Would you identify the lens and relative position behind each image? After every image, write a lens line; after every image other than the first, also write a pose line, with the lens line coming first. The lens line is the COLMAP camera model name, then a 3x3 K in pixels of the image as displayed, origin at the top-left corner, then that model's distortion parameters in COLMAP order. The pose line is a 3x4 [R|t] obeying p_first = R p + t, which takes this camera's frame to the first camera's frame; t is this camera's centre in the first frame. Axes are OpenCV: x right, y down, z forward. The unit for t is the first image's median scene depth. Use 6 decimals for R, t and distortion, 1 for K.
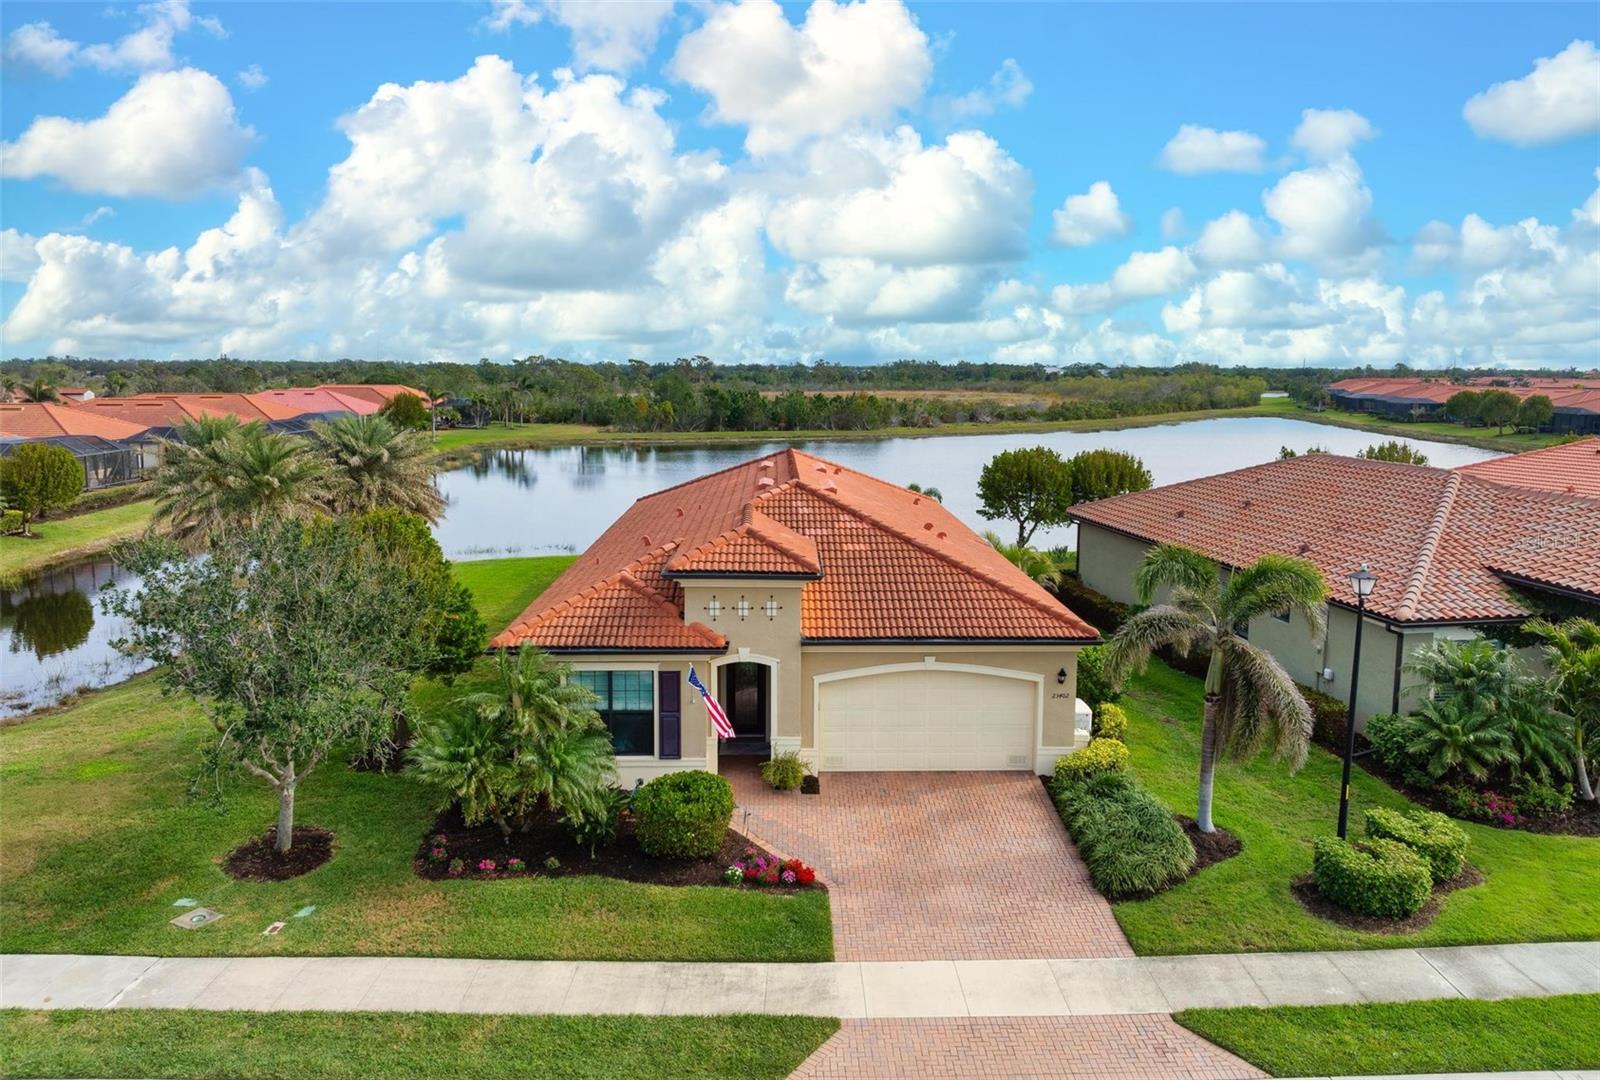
lens RADIAL K [[1095.6, 0, 800.0], [0, 1095.6, 540.0], [0, 0, 1]] dist [0.003406, -0.000082]
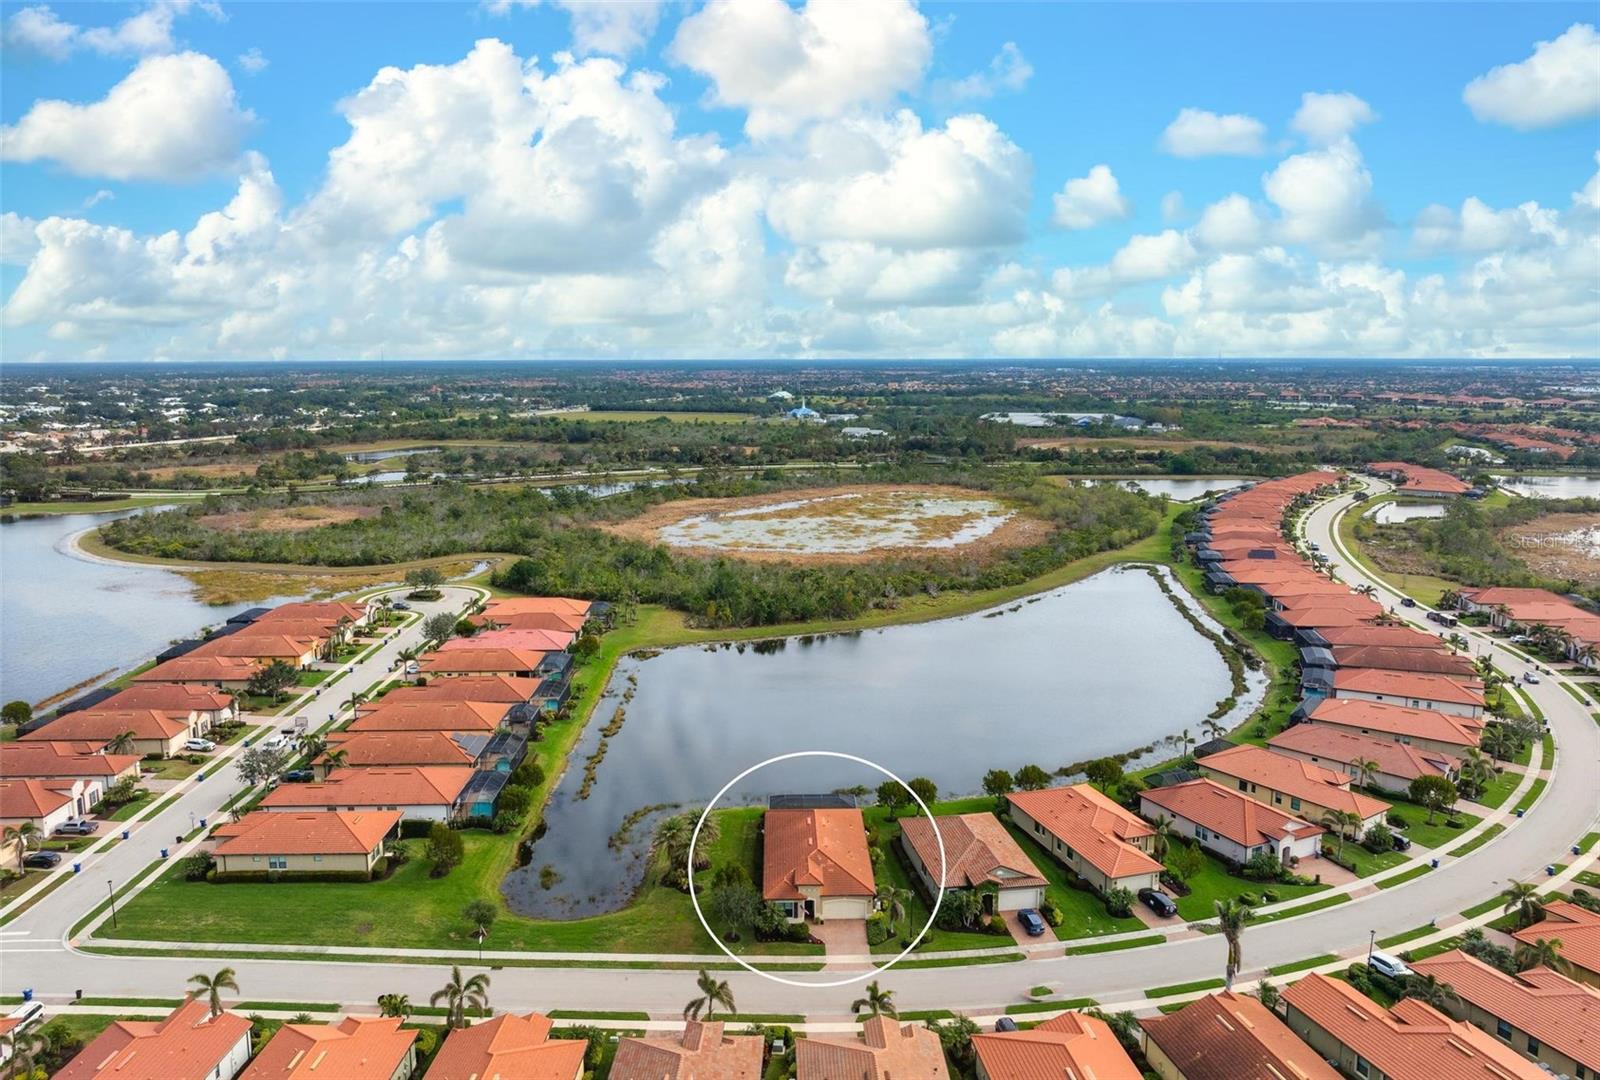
lens RADIAL K [[1147.8, 0, 800.0], [0, 1147.8, 540.0], [0, 0, 1]] dist [0.001176, -0.006089]
pose [[0.999976, -0.006823, -0.001383, -0.089720], [0.006853, 0.999719, 0.022677, -2.054935], [0.001228, -0.022686, 0.999742, -5.286195]]
